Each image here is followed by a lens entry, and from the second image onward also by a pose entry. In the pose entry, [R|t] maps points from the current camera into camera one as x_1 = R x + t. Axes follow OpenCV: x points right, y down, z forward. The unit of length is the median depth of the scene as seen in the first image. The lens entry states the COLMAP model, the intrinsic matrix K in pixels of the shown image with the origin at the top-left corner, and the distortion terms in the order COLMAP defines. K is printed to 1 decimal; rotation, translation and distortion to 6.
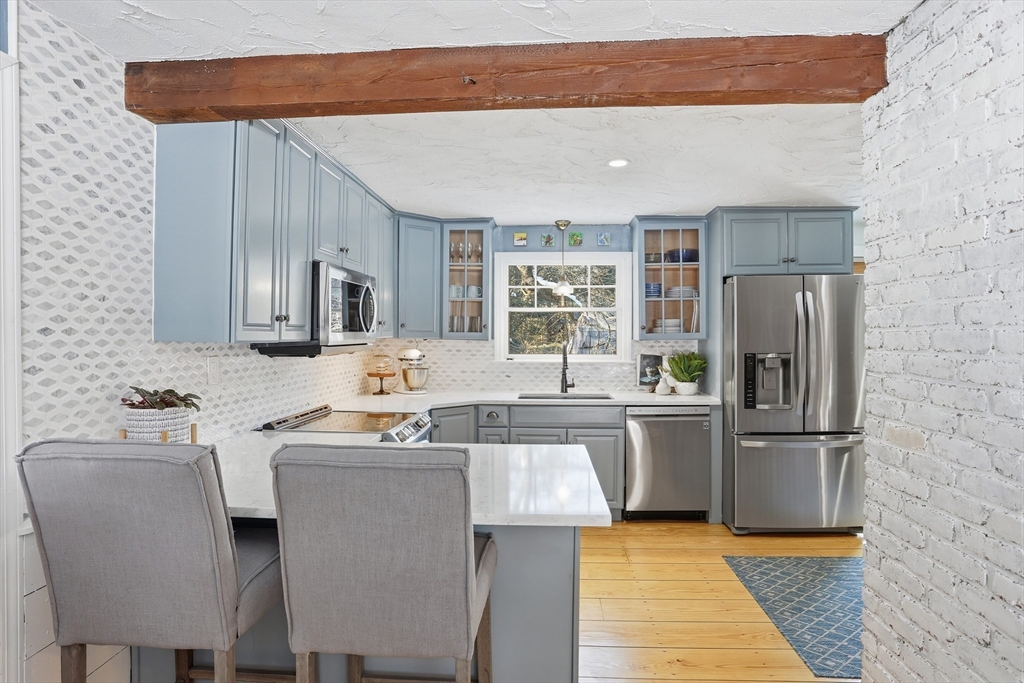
lens RADIAL K [[569.0, 0, 515.9], [0, 569.0, 338.9], [0, 0, 1]] dist [-0.073453, 0.031894]
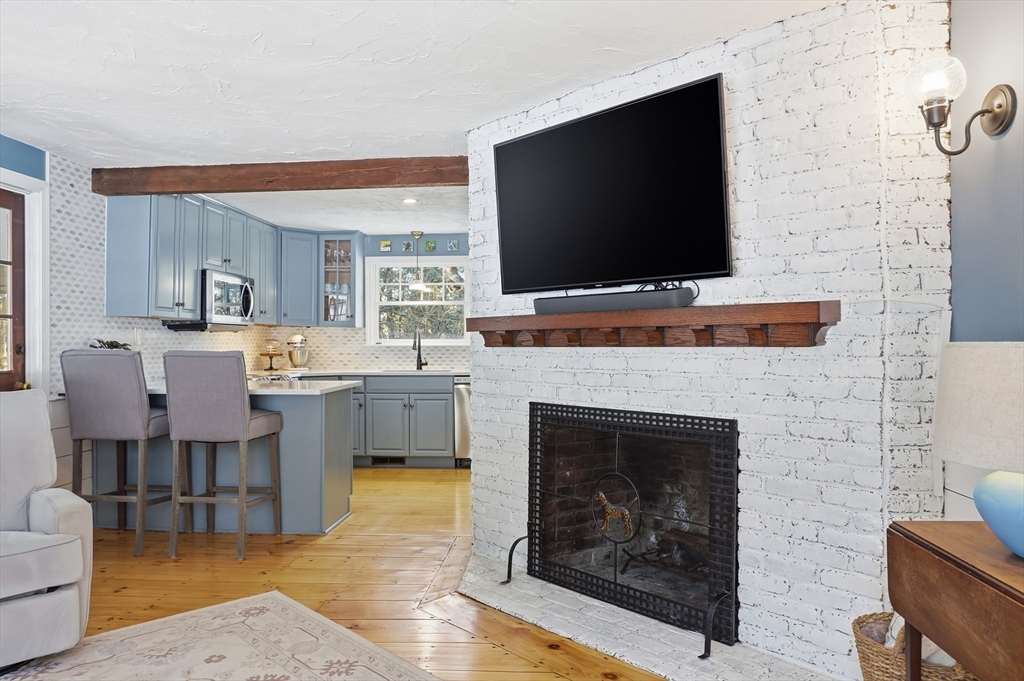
lens RADIAL K [[723.8, 0, 512.0], [0, 723.8, 340.5], [0, 0, 1]] dist [-0.028081, 0.002722]
pose [[0.999934, -0.003562, -0.010890, 0.342020], [0.003425, 0.999916, -0.012537, 0.057724], [0.010934, 0.012499, 0.999862, -0.648960]]
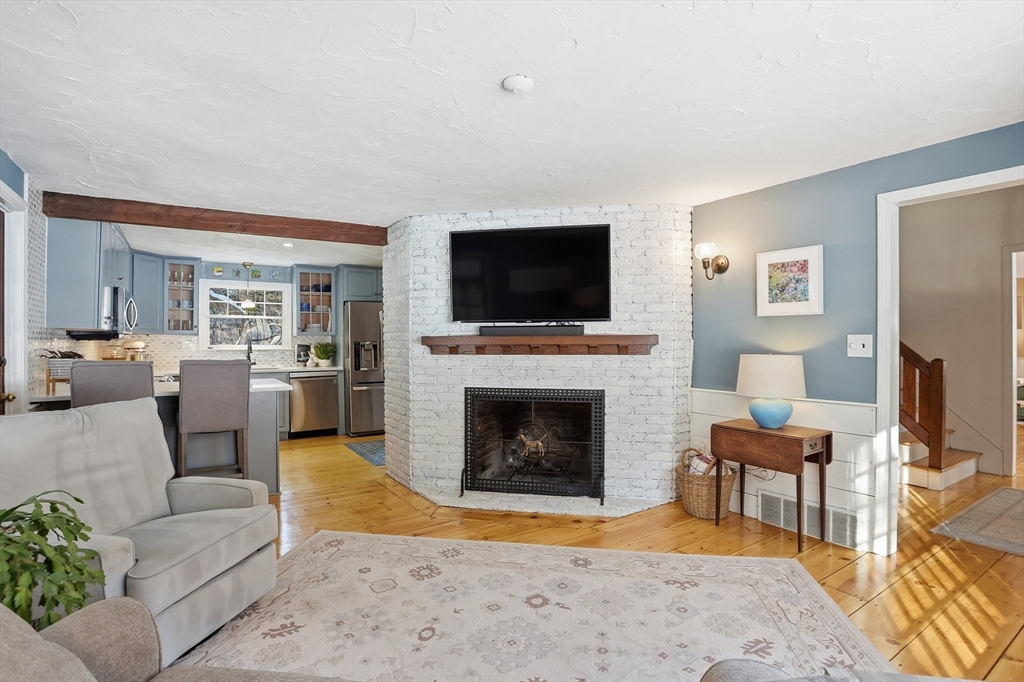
lens RADIAL K [[504.2, 0, 509.8], [0, 504.2, 340.4], [0, 0, 1]] dist [-0.078807, 0.034398]
pose [[0.807247, -0.001252, 0.590212, -0.164149], [0.006964, 0.999948, -0.007403, 0.034863], [-0.590173, 0.010086, 0.807214, -0.650922]]
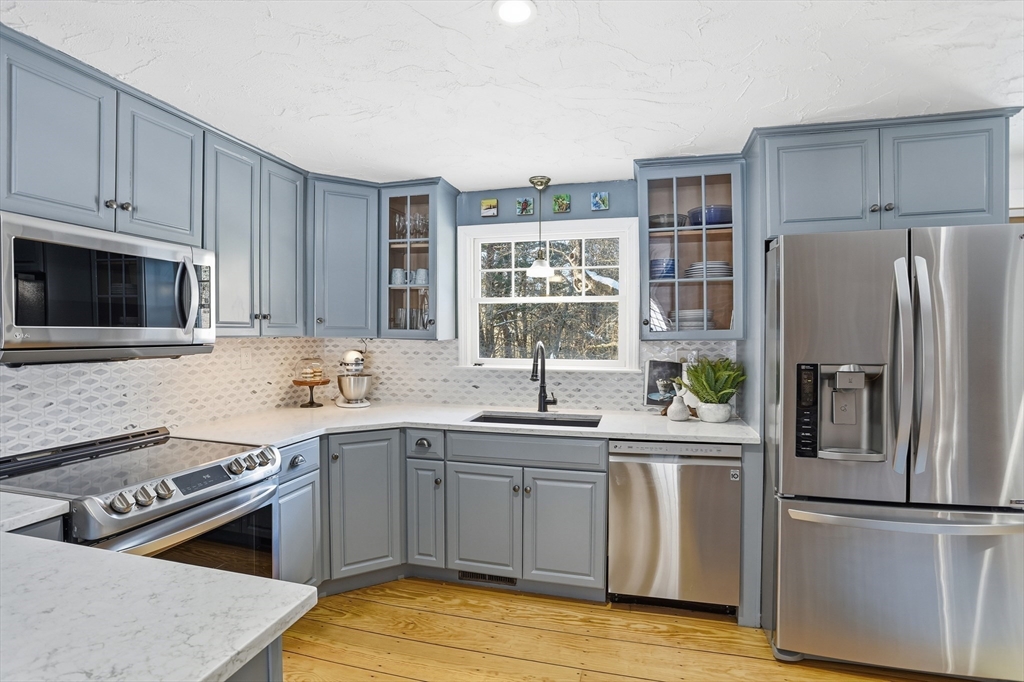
lens RADIAL K [[504.2, 0, 509.8], [0, 504.2, 340.4], [0, 0, 1]] dist [-0.078807, 0.034398]
pose [[0.978005, 0.003549, -0.208551, 0.201143], [-0.002479, 0.999982, 0.005393, -0.000988], [0.208567, -0.004757, 0.977997, 0.394858]]
